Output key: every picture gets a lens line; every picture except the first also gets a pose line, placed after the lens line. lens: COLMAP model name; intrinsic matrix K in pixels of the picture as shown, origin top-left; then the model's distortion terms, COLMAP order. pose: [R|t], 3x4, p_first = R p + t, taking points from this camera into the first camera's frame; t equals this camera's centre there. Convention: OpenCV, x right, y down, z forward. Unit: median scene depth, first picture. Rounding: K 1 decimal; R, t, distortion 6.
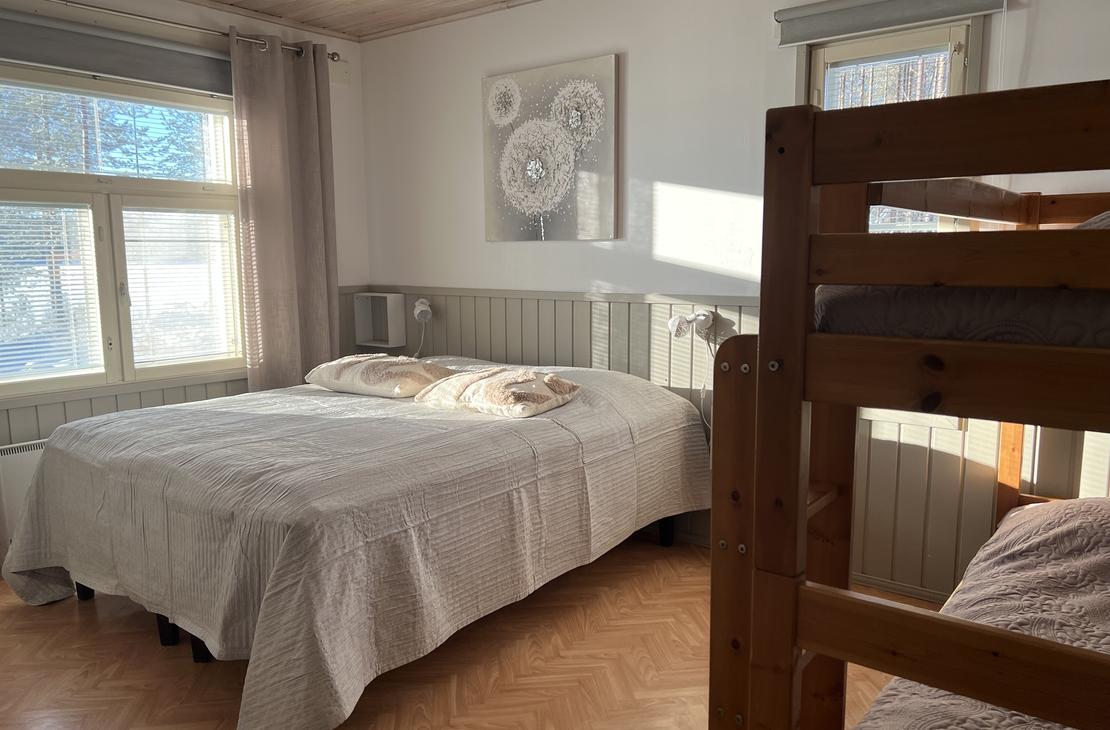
lens RADIAL K [[833.2, 0, 569.7], [0, 833.2, 373.2], [0, 0, 1]] dist [-0.001744, -0.022432]
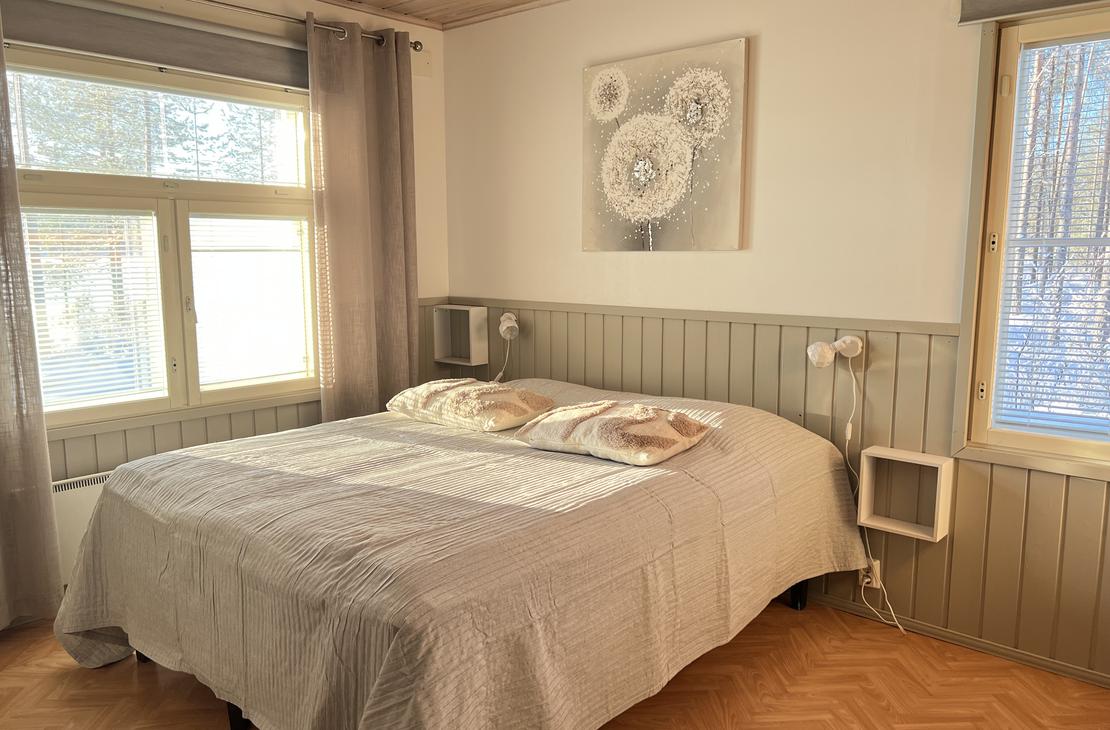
lens RADIAL K [[830.3, 0, 555.0], [0, 830.3, 365.0], [0, 0, 1]] dist [-0.002100, -0.011138]
pose [[0.997606, 0.012350, -0.068044, -0.081377], [-0.012375, 0.999923, 0.000054, -0.042298], [0.068039, 0.000789, 0.997682, 0.132054]]
